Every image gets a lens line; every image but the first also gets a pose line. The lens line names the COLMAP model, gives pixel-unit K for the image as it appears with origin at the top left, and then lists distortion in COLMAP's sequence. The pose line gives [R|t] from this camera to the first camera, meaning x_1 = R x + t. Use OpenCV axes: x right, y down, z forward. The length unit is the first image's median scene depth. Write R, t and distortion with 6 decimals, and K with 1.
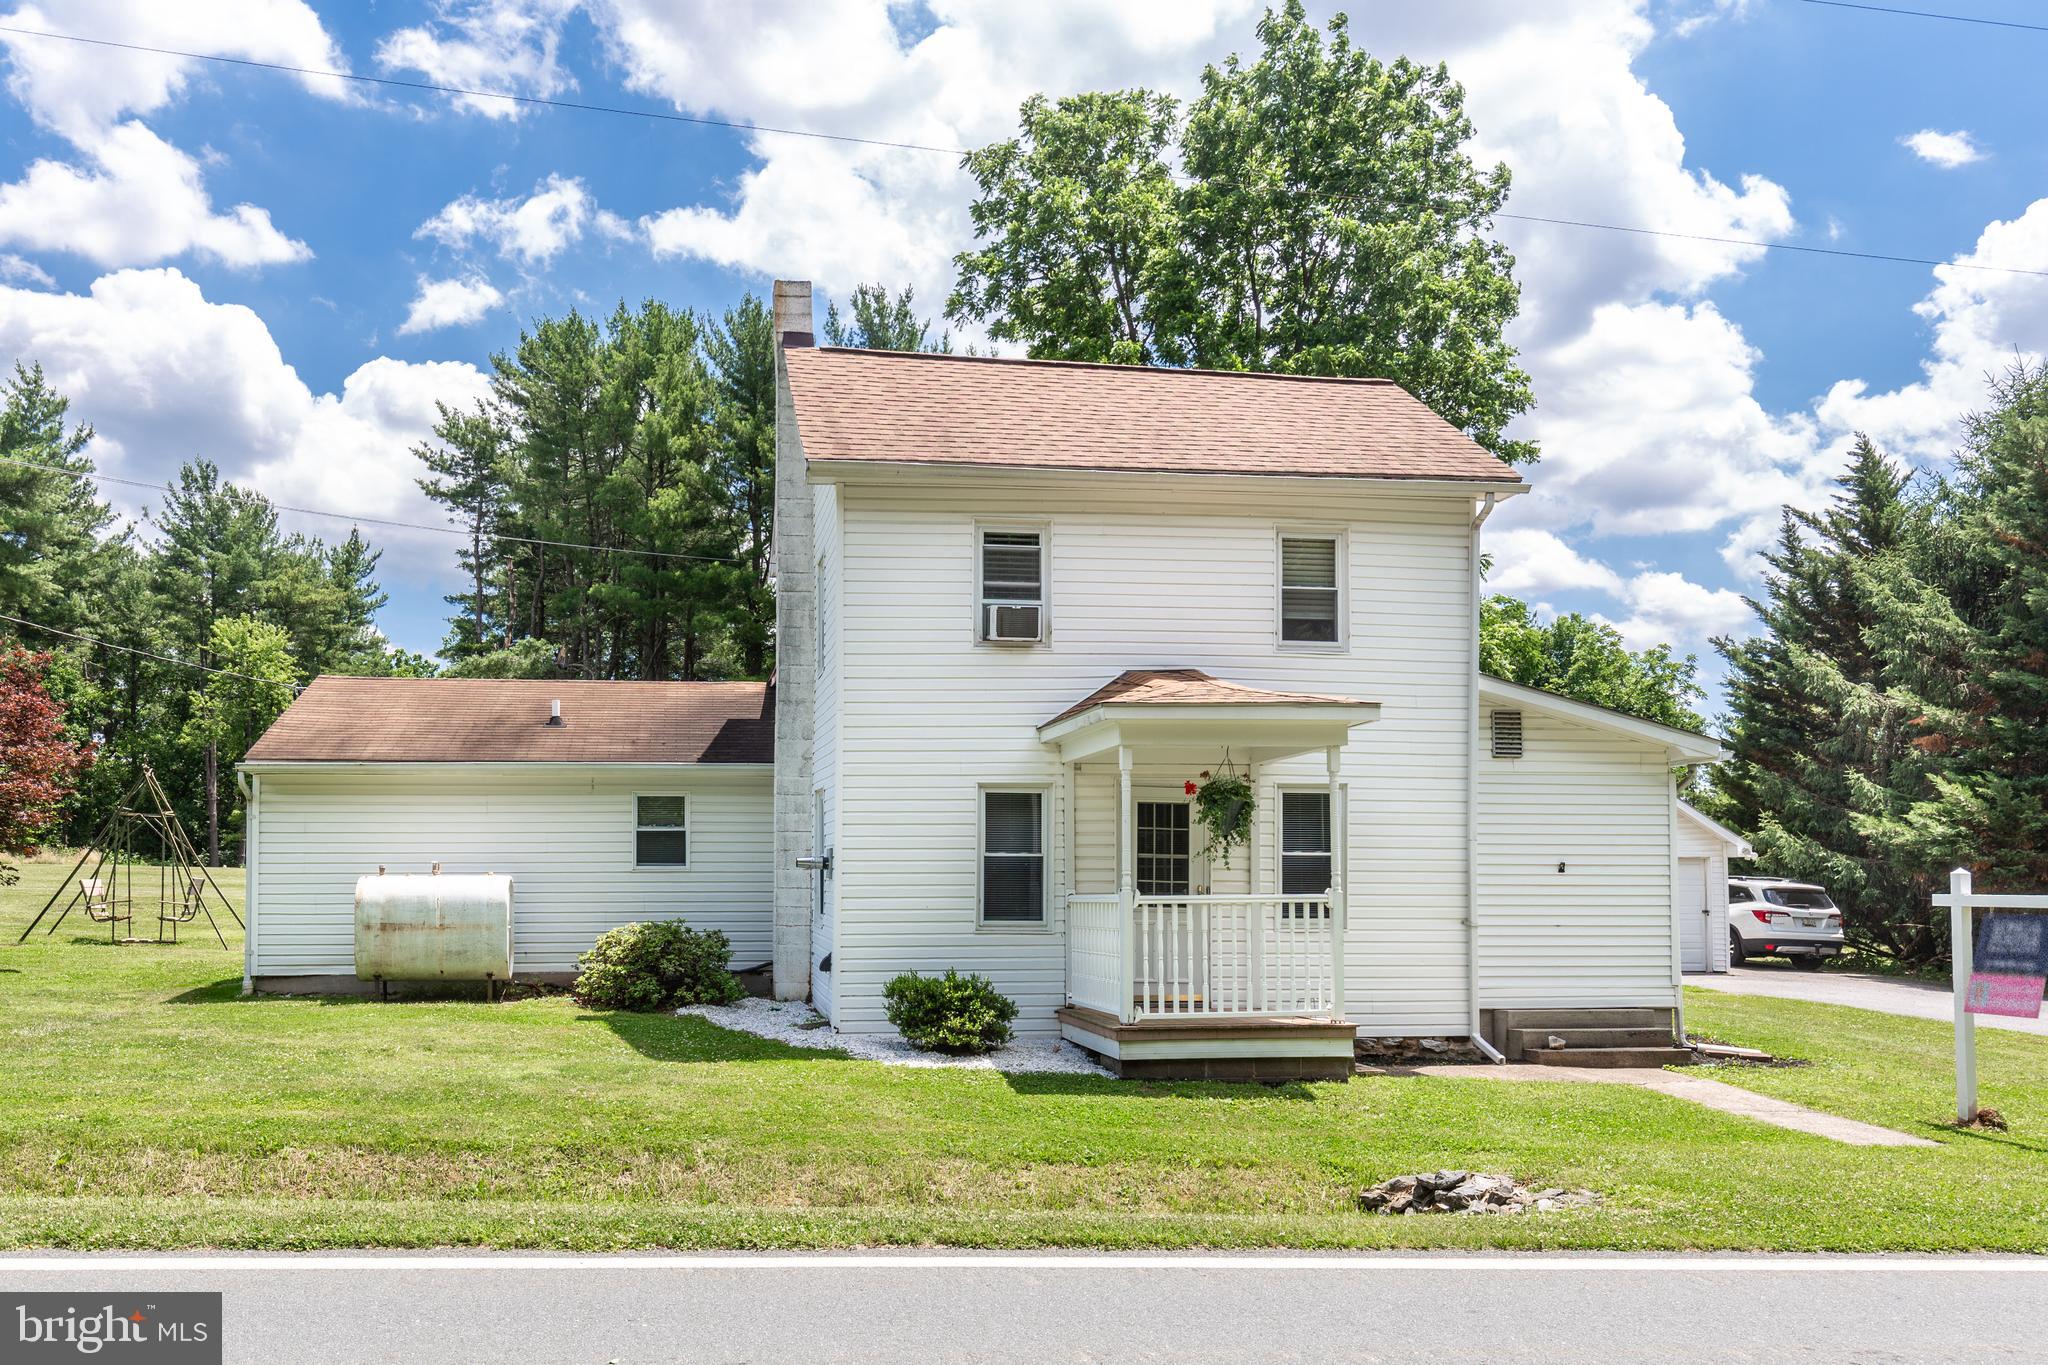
lens RADIAL K [[1501.6, 0, 903.2], [0, 1501.6, 863.2], [0, 0, 1]] dist [0.003988, 0.002490]
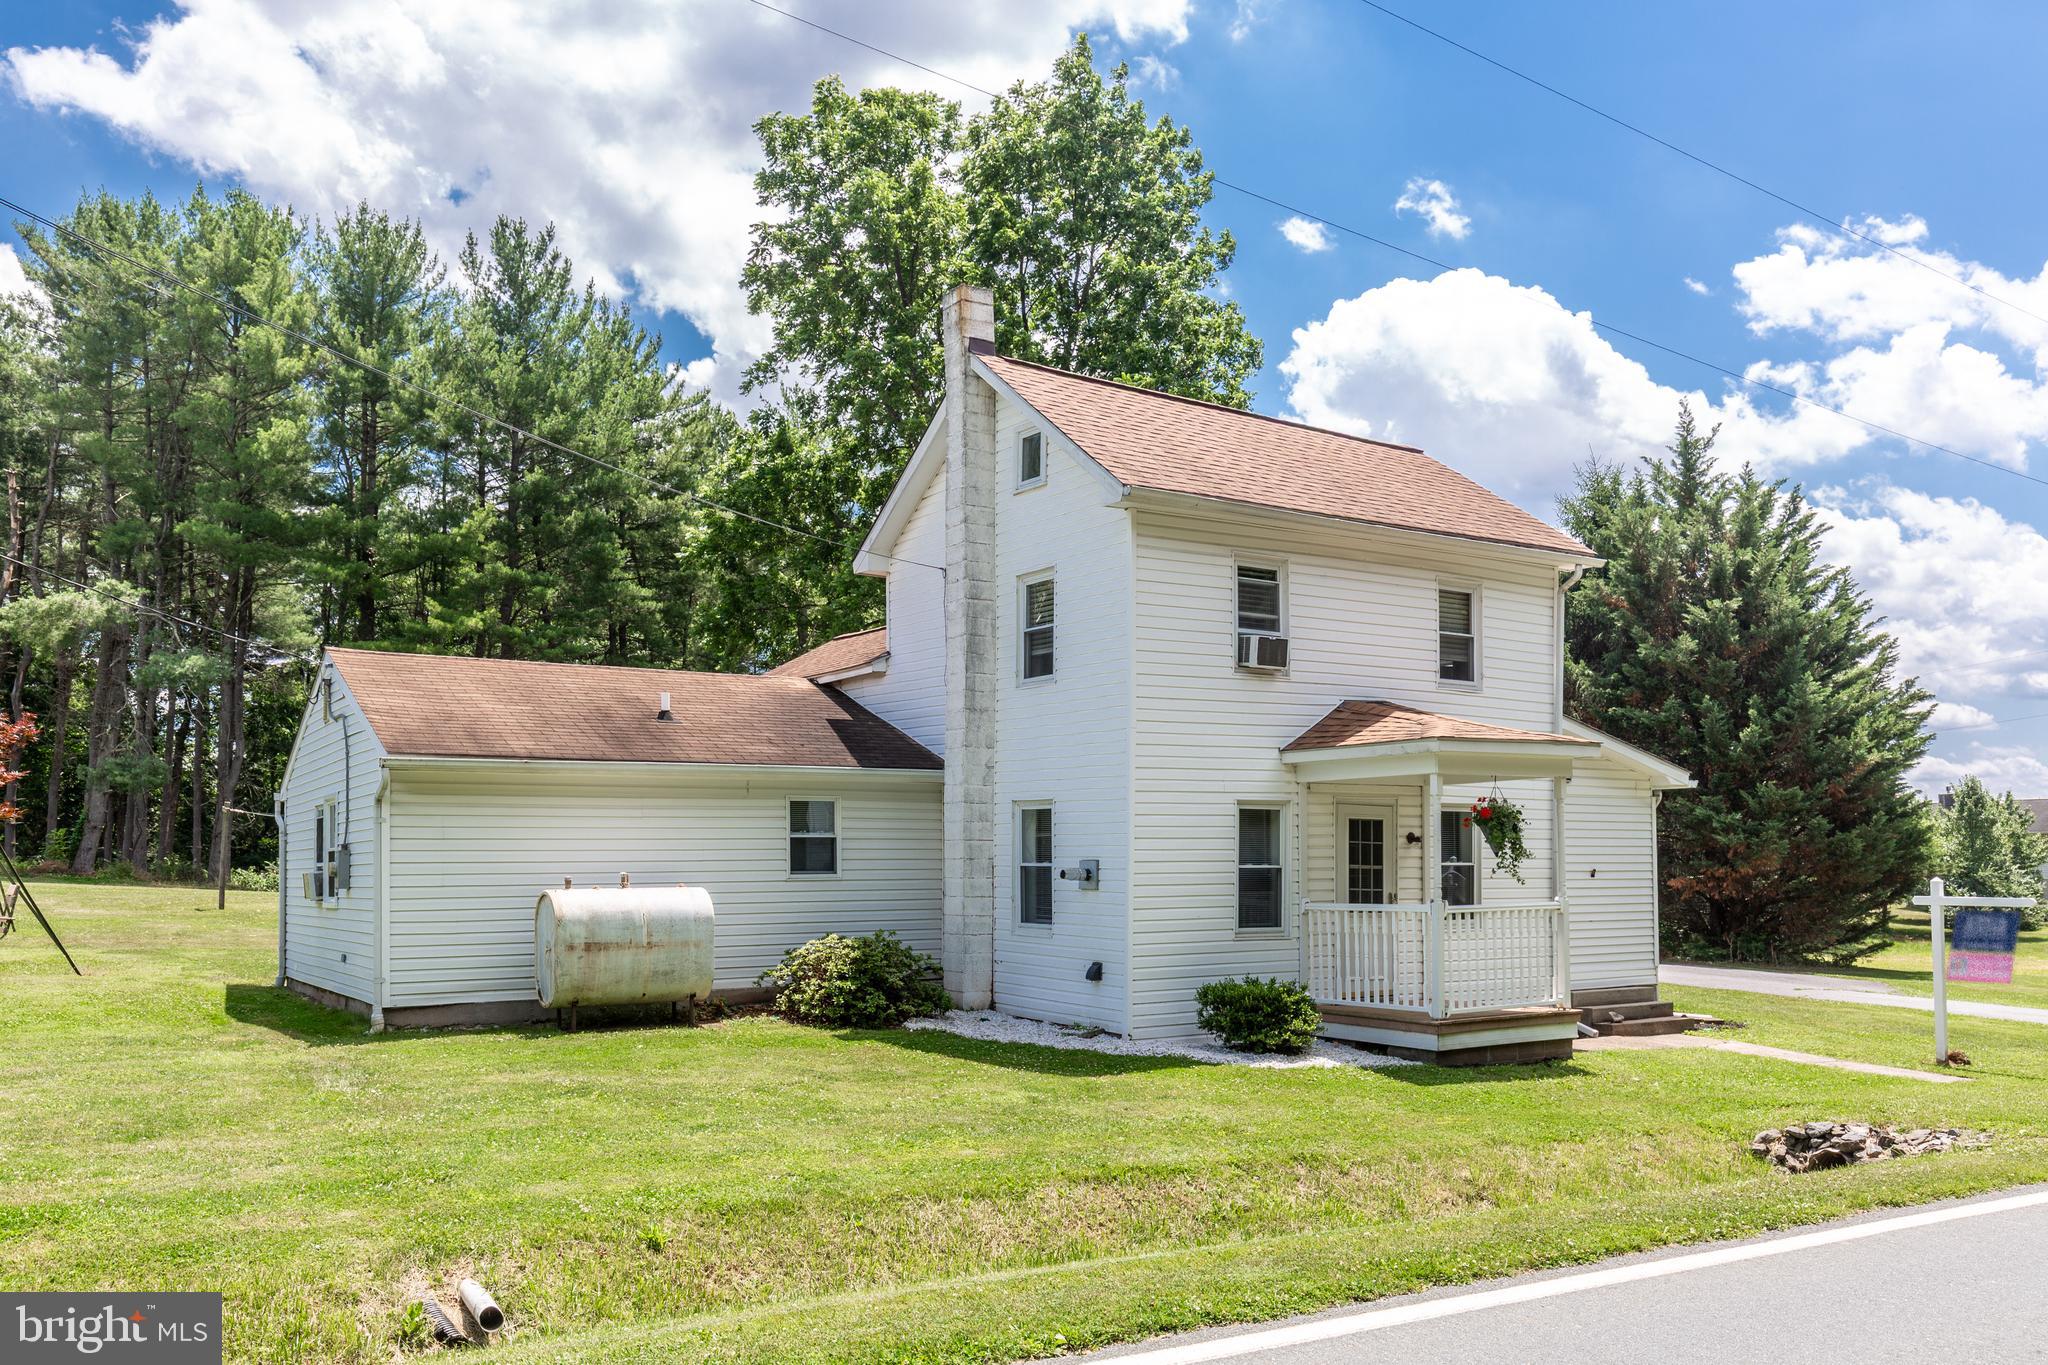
lens RADIAL K [[1566.6, 0, 978.5], [0, 1566.6, 845.8], [0, 0, 1]] dist [0.001265, 0.000709]
pose [[0.903304, 0.001090, 0.428999, -0.579991], [-0.002736, 0.999991, 0.003221, -0.023054], [-0.428992, -0.004083, 0.903299, 0.067391]]
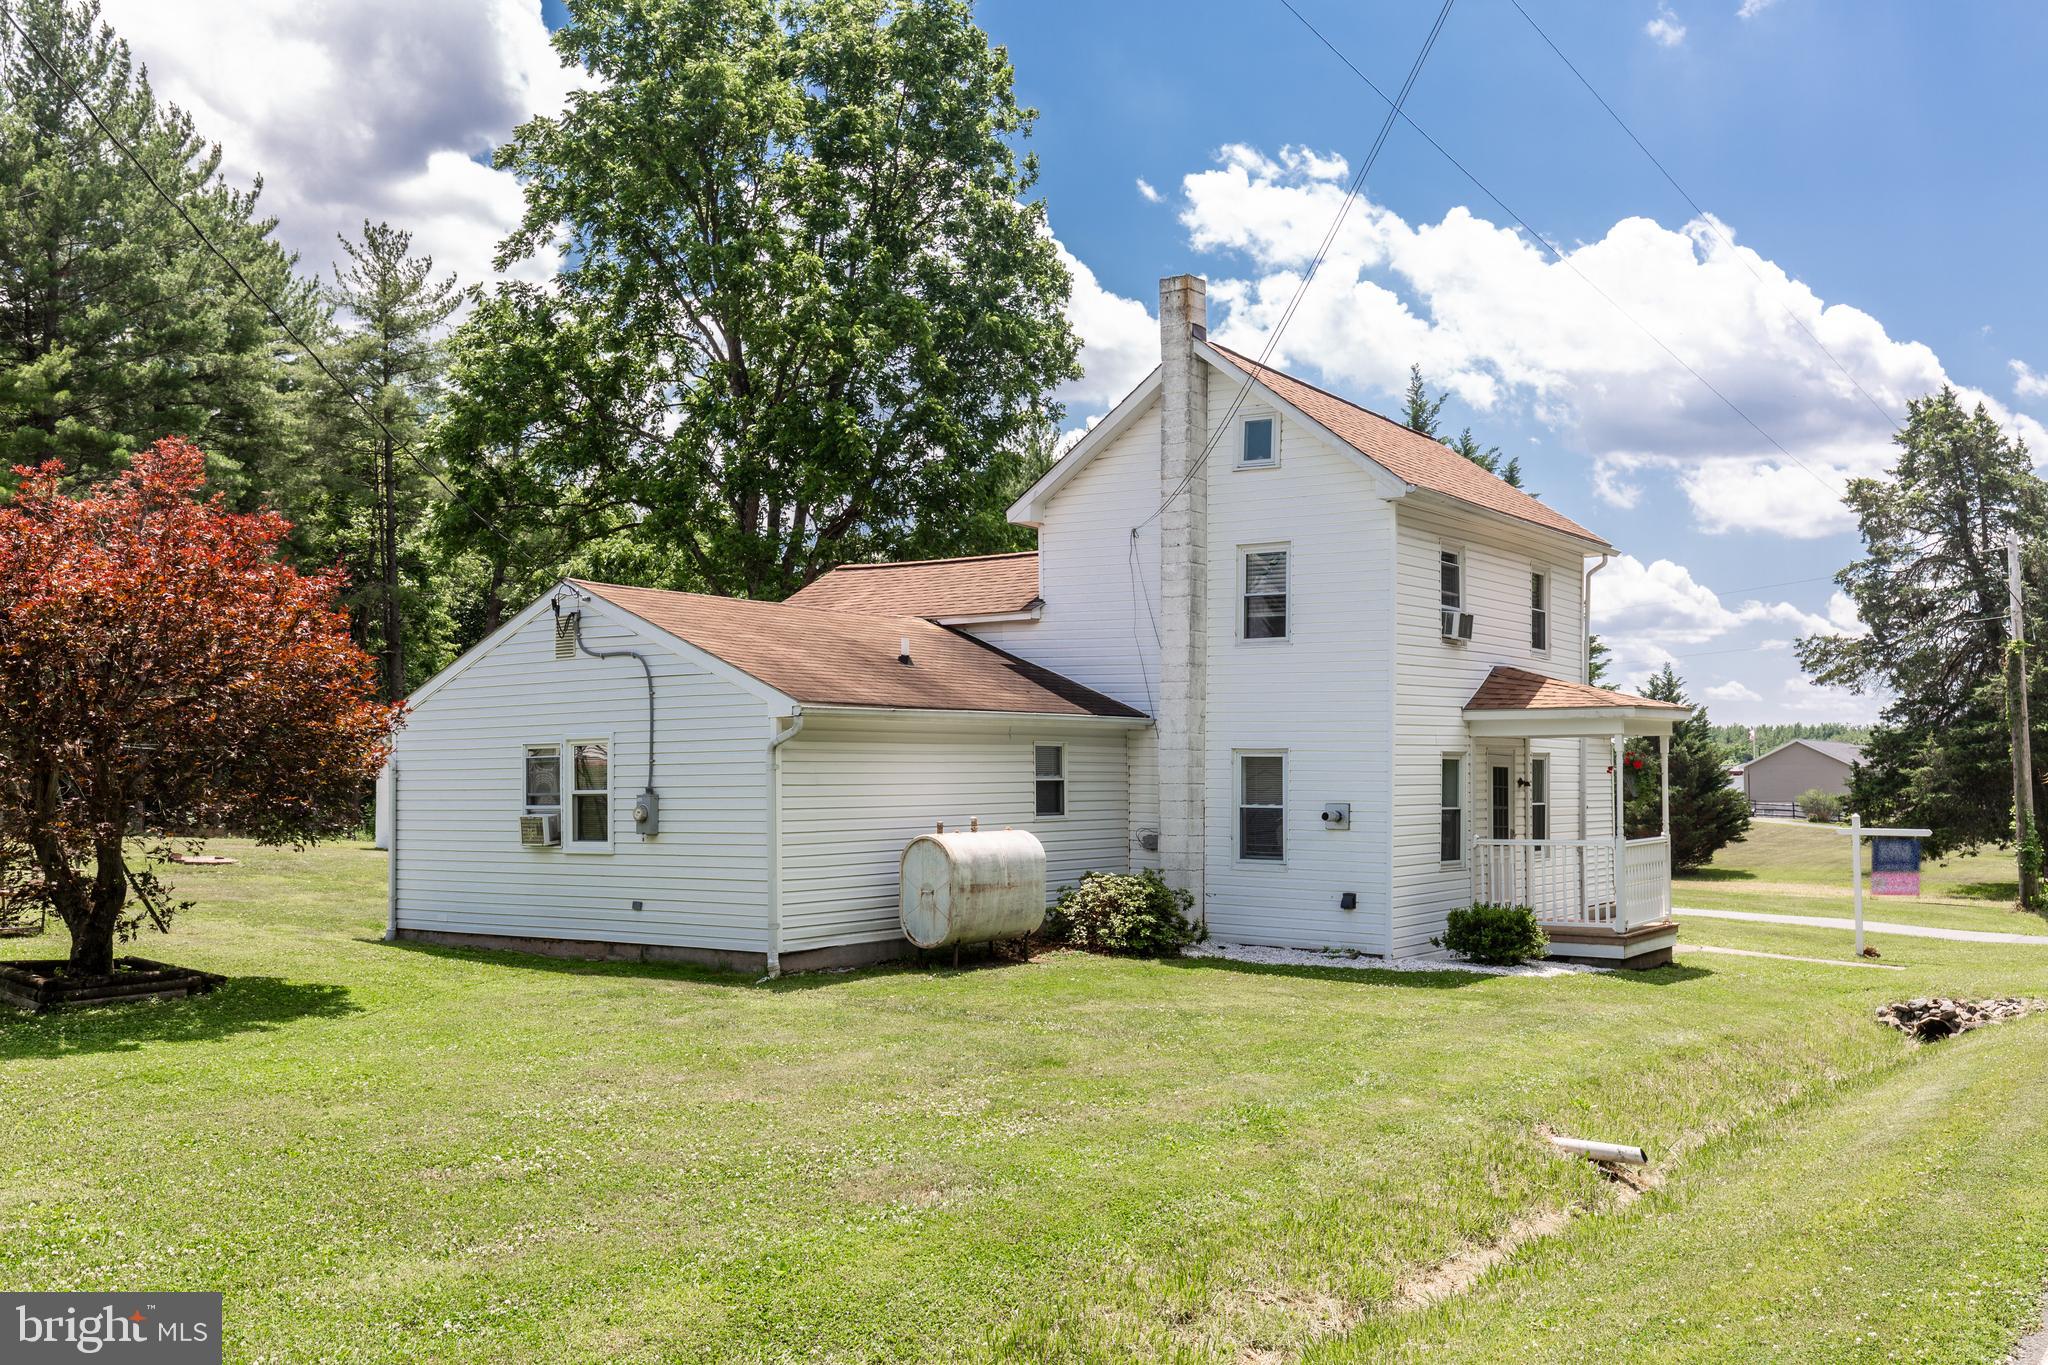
lens RADIAL K [[1865.6, 0, 892.6], [0, 1865.6, 745.2], [0, 0, 1]] dist [0.001087, -0.002496]
pose [[0.676171, 0.009545, 0.736683, -1.351215], [-0.010963, 0.999936, -0.002893, -0.047268], [-0.736663, -0.006121, 0.676232, 0.272243]]
